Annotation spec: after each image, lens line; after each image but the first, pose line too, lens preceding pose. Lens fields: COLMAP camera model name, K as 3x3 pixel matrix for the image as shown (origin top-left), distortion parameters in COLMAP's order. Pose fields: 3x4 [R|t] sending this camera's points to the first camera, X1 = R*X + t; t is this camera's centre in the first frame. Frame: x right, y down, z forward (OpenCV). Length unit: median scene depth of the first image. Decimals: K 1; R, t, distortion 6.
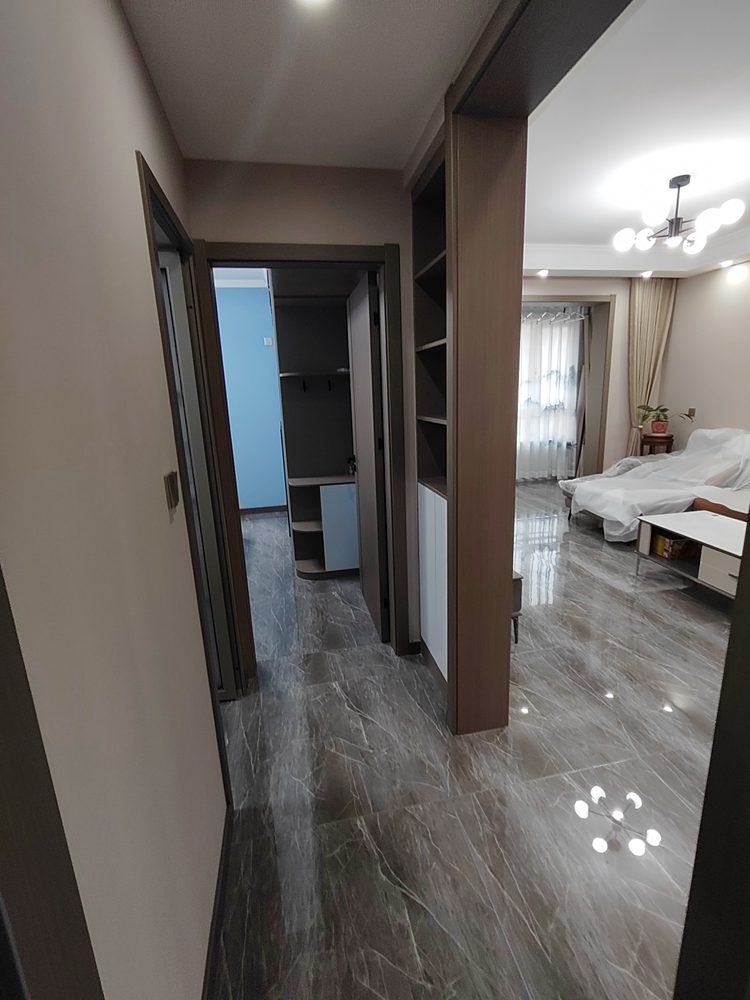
lens RADIAL K [[460.2, 0, 378.9], [0, 460.2, 499.5], [0, 0, 1]] dist [-0.006007, 0.002238]
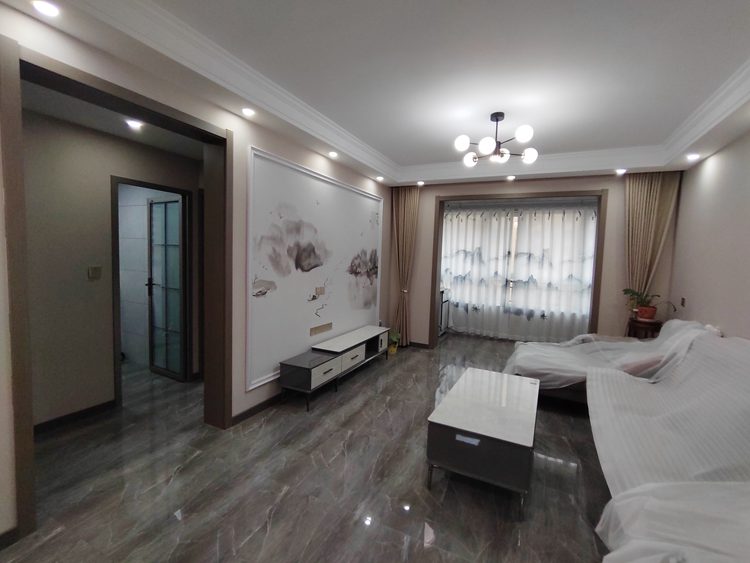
lens RADIAL K [[345.1, 0, 375.9], [0, 345.1, 279.5], [0, 0, 1]] dist [-0.006007, 0.002238]
pose [[0.794729, 0.110180, -0.596881, 0.628210], [-0.207467, 0.973467, -0.096542, -0.034950], [0.570407, 0.200557, 0.796500, 0.056046]]
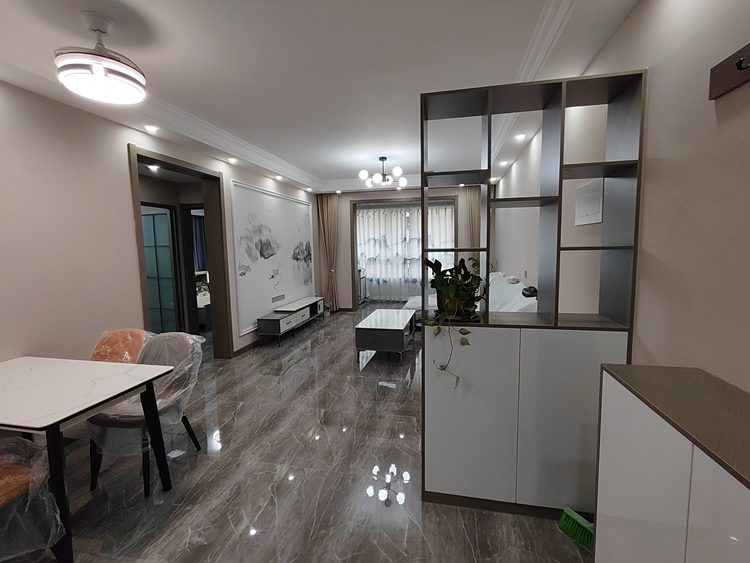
lens RADIAL K [[345.1, 0, 374.6], [0, 345.1, 278.9], [0, 0, 1]] dist [-0.006007, 0.002238]
pose [[0.915071, 0.061492, -0.398578, 0.771941], [-0.111996, 0.988181, -0.104671, 0.028001], [0.387430, 0.140421, 0.911142, -0.214413]]
